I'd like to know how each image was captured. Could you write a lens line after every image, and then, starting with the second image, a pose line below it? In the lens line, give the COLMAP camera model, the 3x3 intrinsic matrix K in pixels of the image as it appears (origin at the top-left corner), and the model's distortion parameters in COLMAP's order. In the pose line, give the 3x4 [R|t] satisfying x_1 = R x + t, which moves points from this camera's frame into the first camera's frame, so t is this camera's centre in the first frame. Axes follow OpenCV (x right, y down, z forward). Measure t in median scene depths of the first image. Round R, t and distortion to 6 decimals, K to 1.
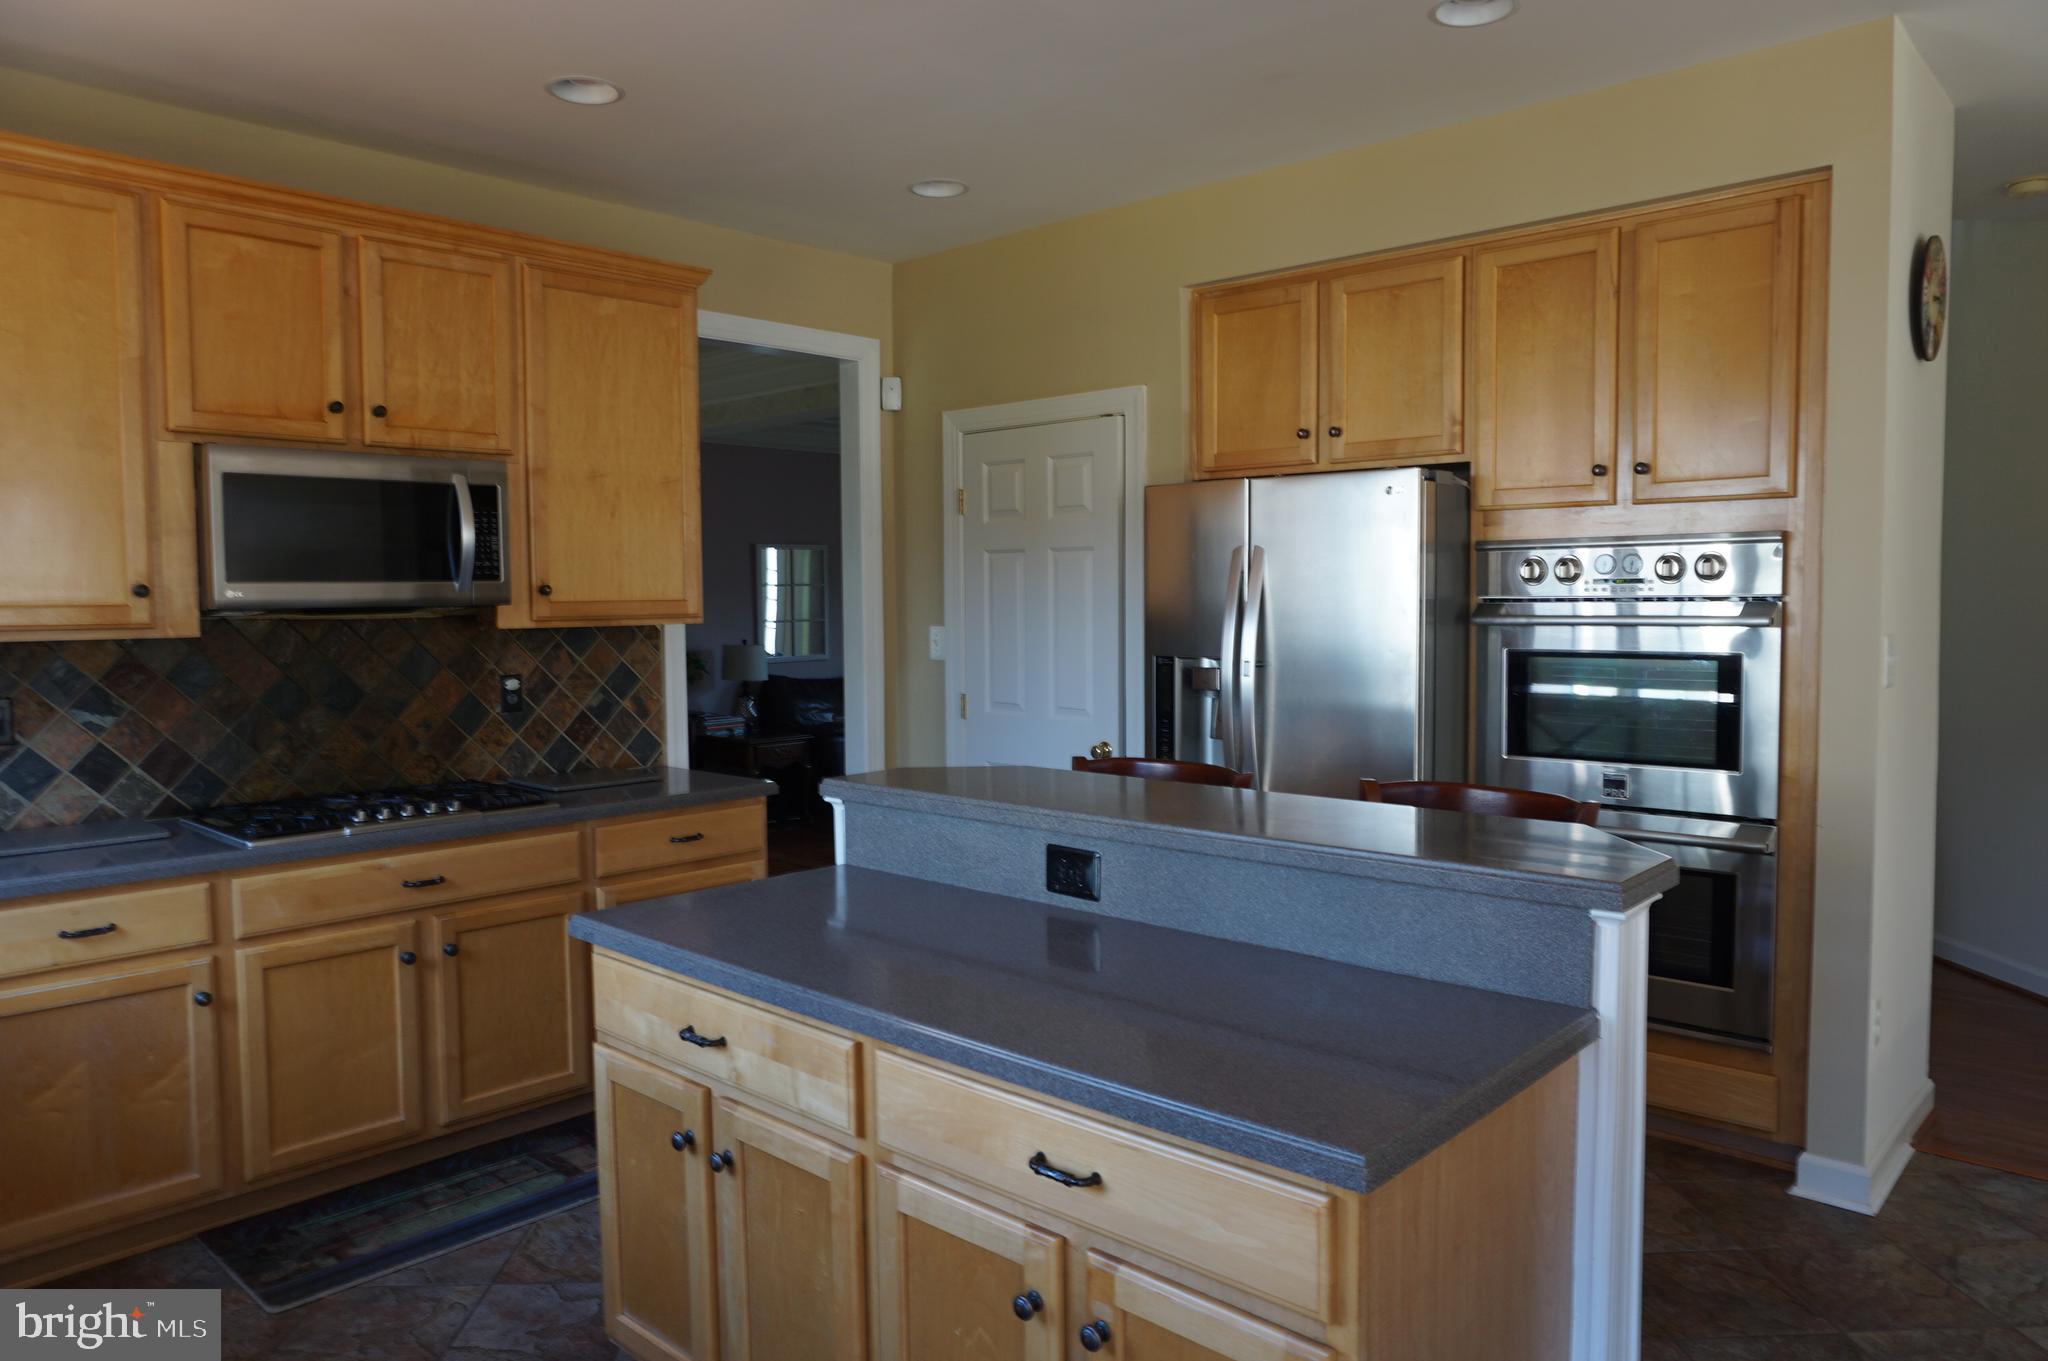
lens RADIAL K [[1368.5, 0, 1021.7], [0, 1368.5, 683.4], [0, 0, 1]] dist [-0.052933, 0.038856]
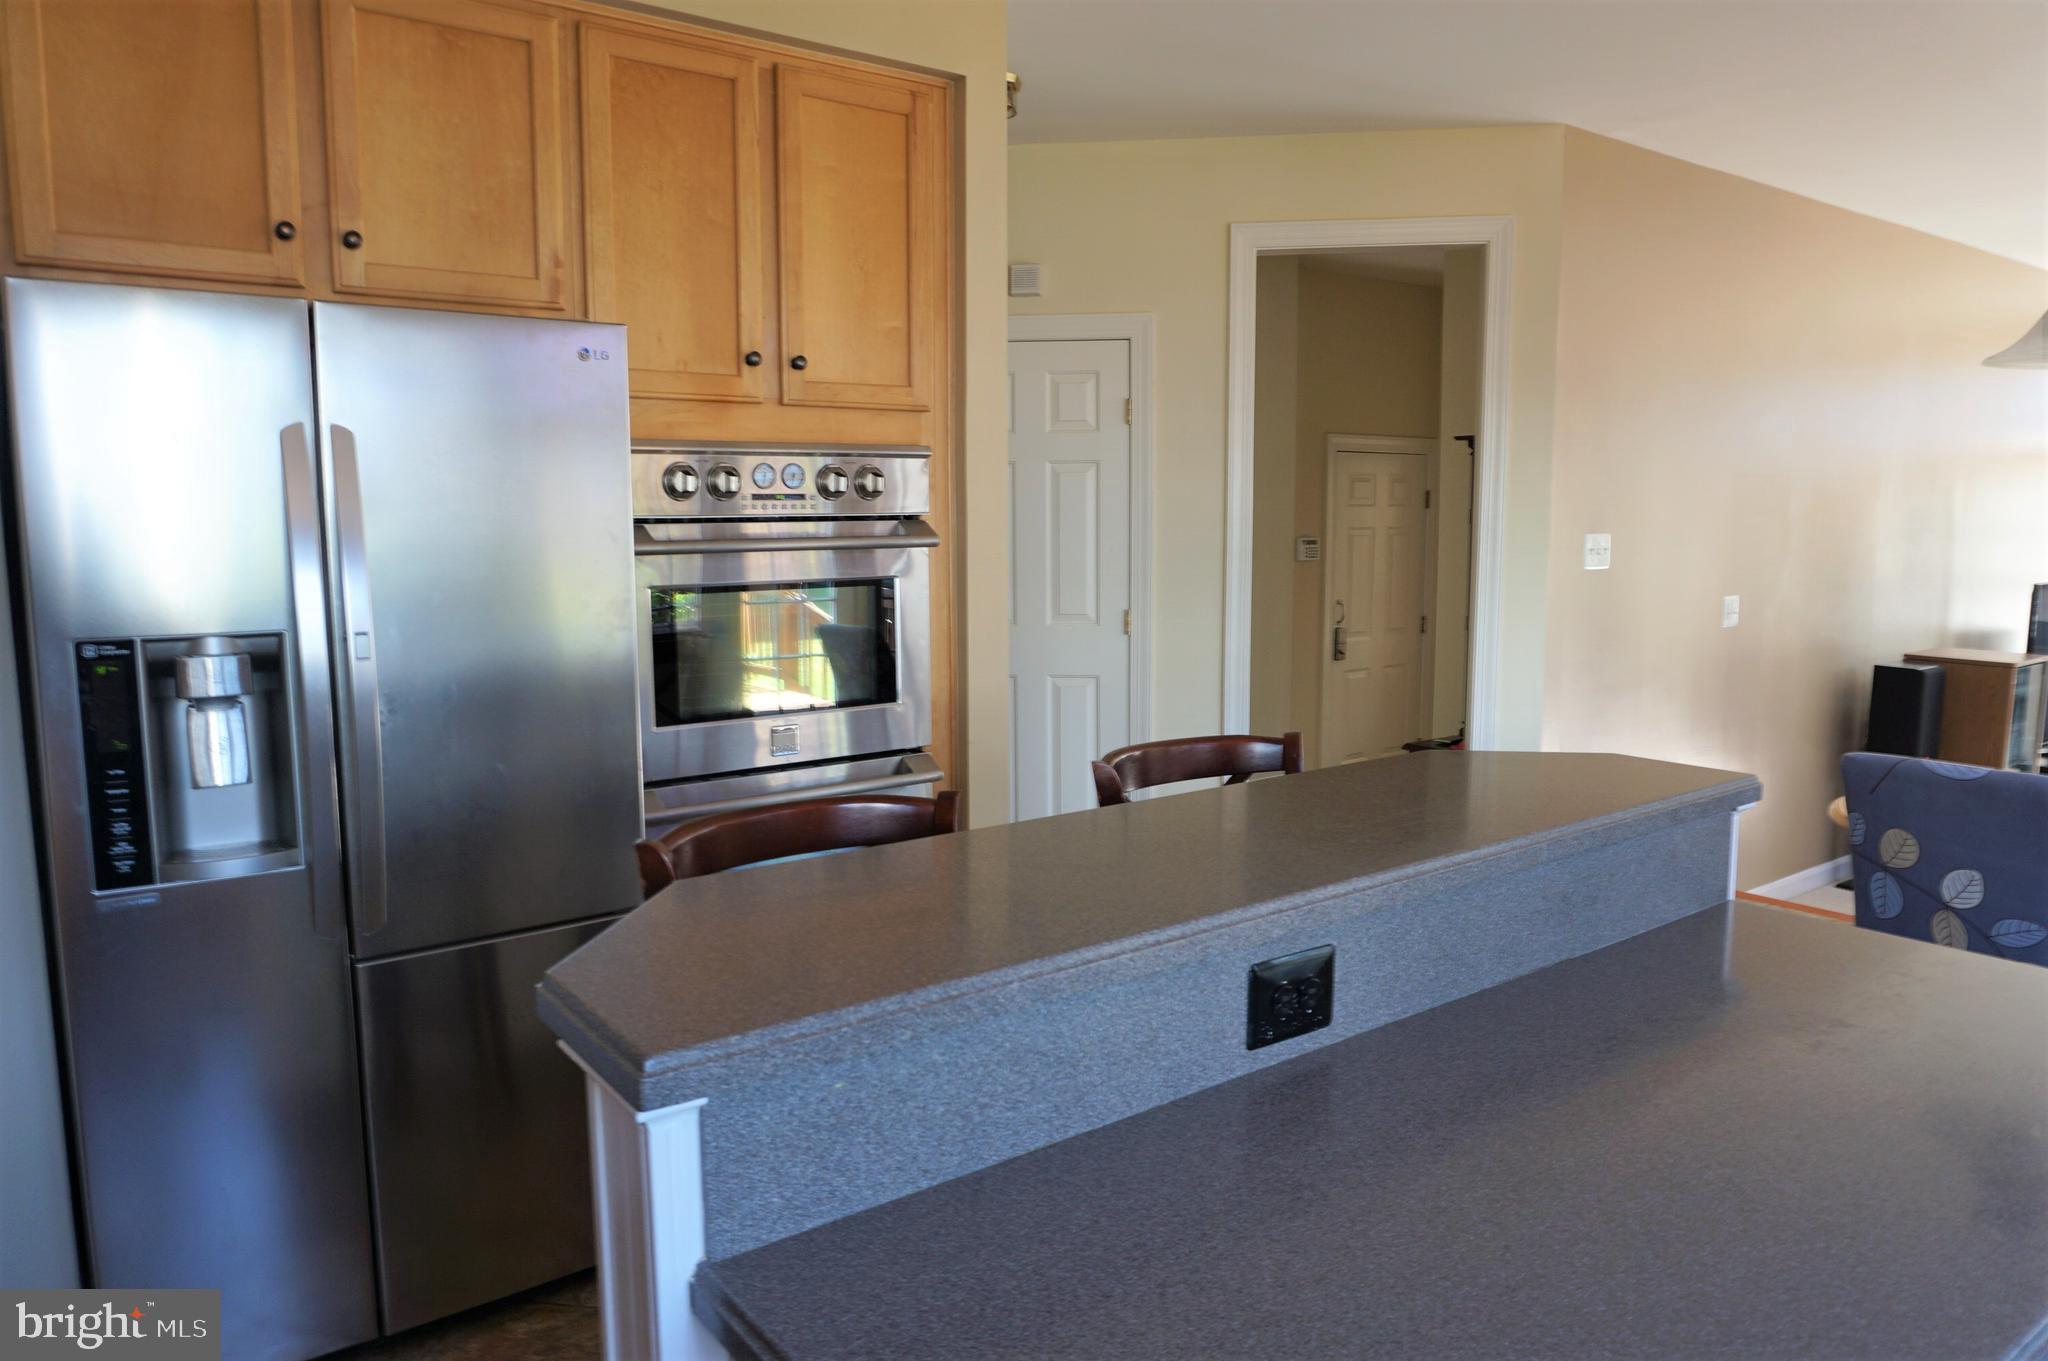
lens RADIAL K [[1360.9, 0, 1024.0], [0, 1360.9, 680.5], [0, 0, 1]] dist [-0.044699, 0.040661]
pose [[0.180443, -0.113669, 0.976995, -0.356801], [0.068412, 0.992345, 0.102819, -0.038700], [-0.981203, 0.048285, 0.186838, 0.694171]]
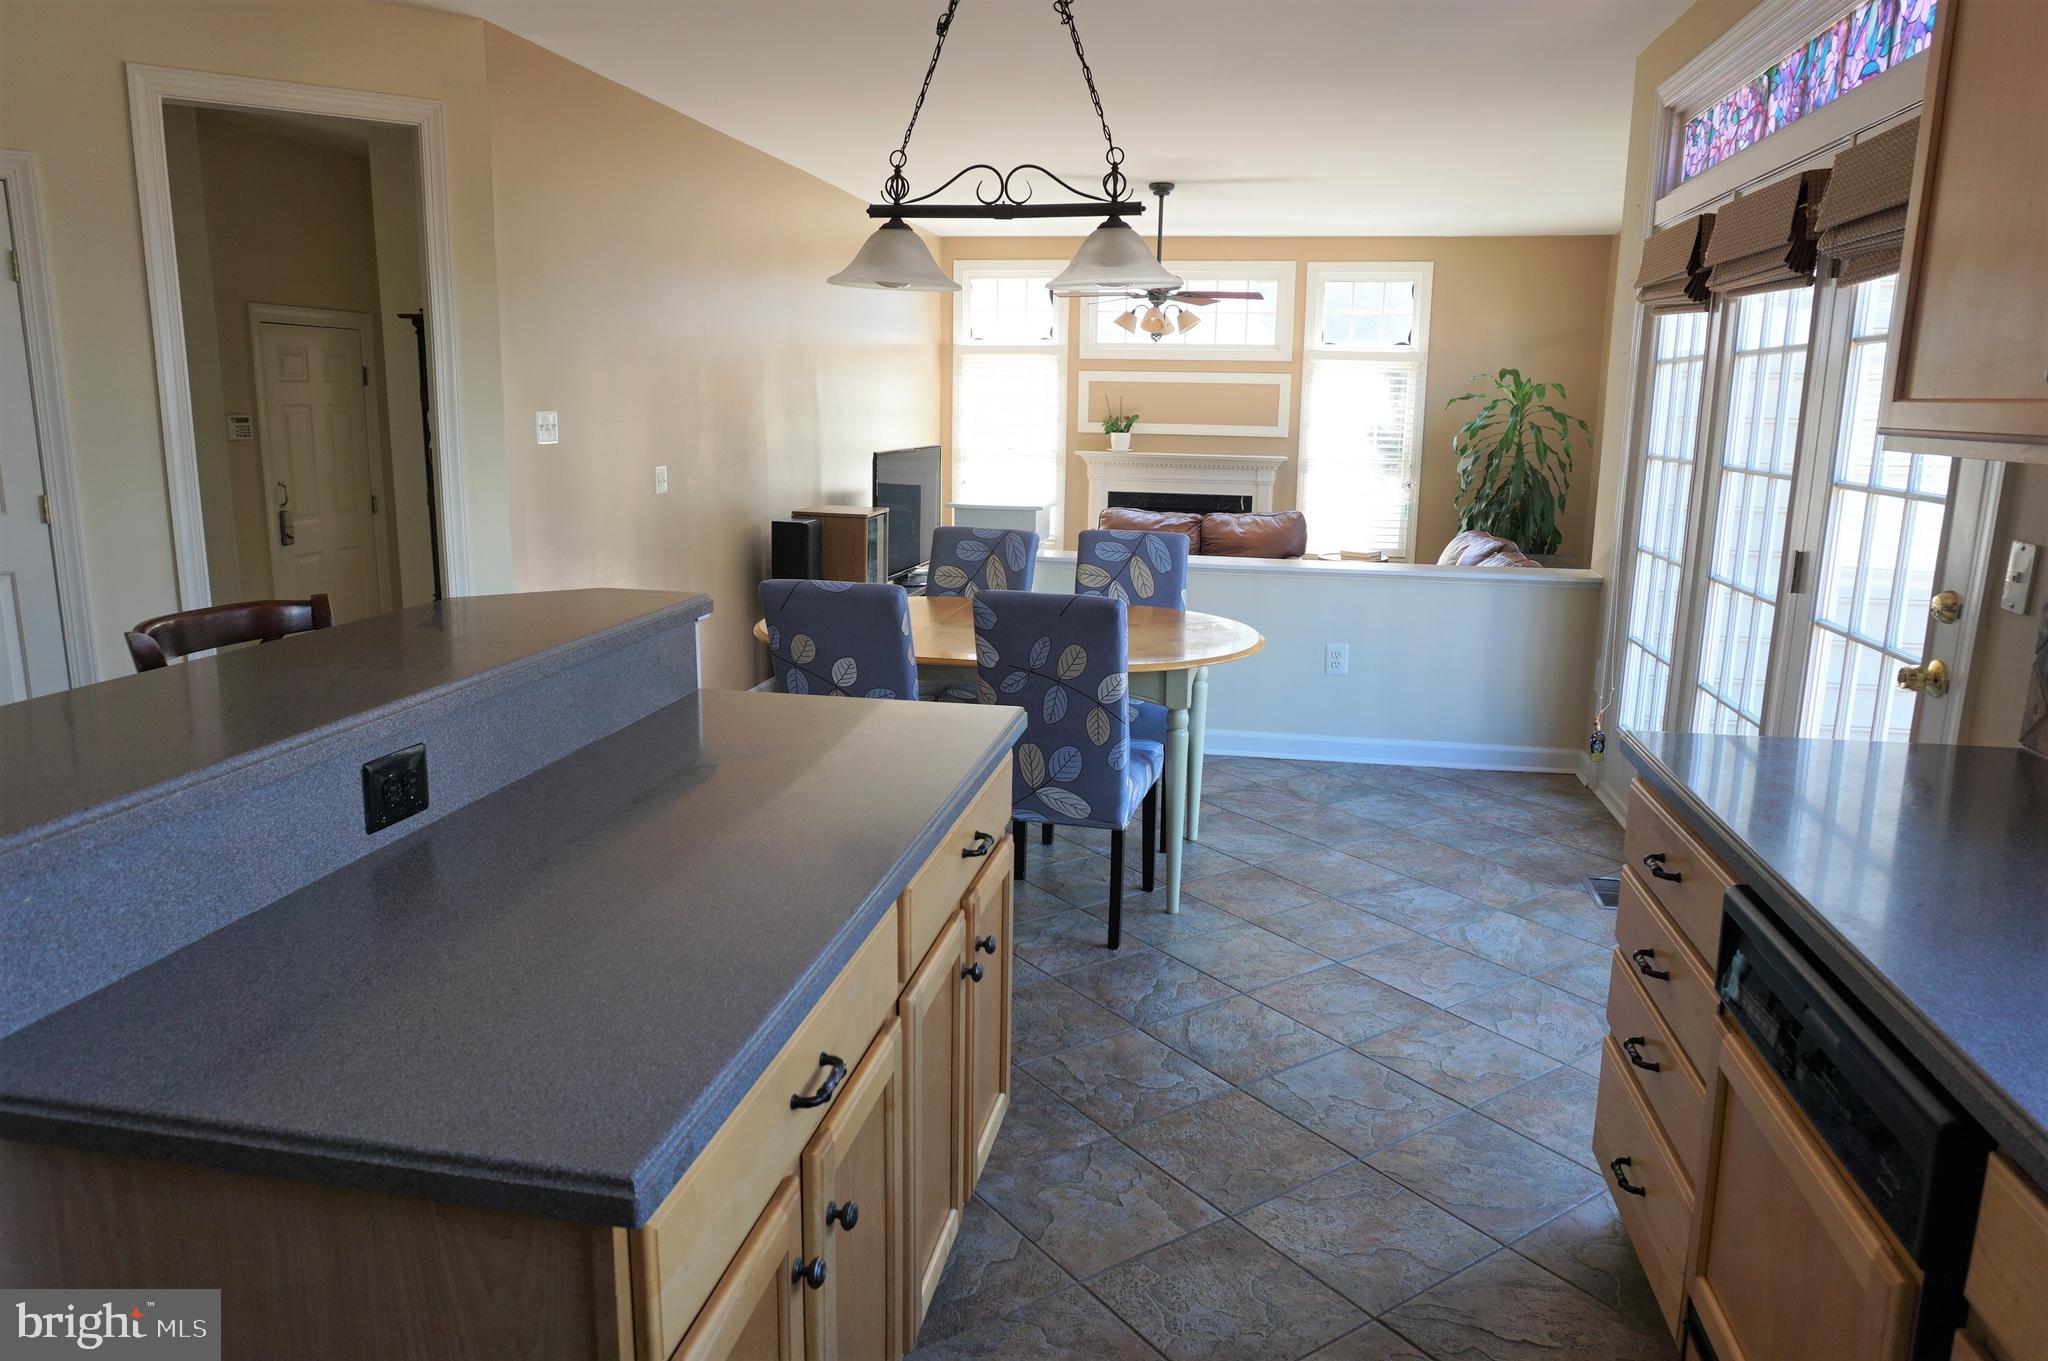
lens RADIAL K [[1368.5, 0, 1021.7], [0, 1368.5, 683.4], [0, 0, 1]] dist [-0.052933, 0.038856]
pose [[-0.535947, -0.174567, 0.826007, -0.478548], [0.042551, 0.971561, 0.232937, -0.040881], [-0.843179, 0.159989, -0.513277, 0.749174]]
